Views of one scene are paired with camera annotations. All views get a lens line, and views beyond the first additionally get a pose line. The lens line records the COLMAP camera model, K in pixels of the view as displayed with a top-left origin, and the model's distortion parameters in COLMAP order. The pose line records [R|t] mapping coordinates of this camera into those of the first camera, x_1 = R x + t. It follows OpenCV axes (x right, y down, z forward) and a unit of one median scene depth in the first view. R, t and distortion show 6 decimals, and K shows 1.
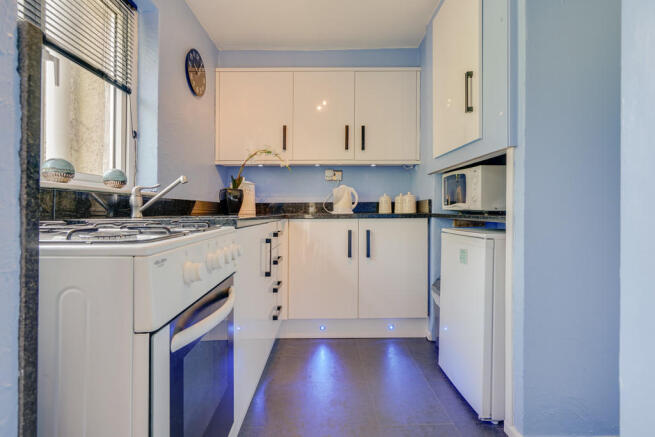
lens RADIAL K [[302.0, 0, 327.8], [0, 302.0, 207.0], [0, 0, 1]] dist [-0.002177, -0.000018]
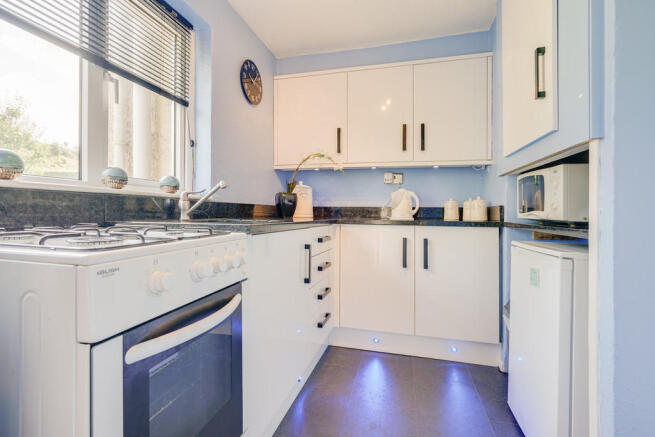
lens RADIAL K [[302.0, 0, 327.8], [0, 302.0, 207.0], [0, 0, 1]] dist [-0.002177, -0.000018]
pose [[0.965507, 0.013143, -0.260046, 0.092486], [-0.015603, 0.999851, -0.007398, -0.007635], [0.259910, 0.011200, 0.965568, 0.056924]]
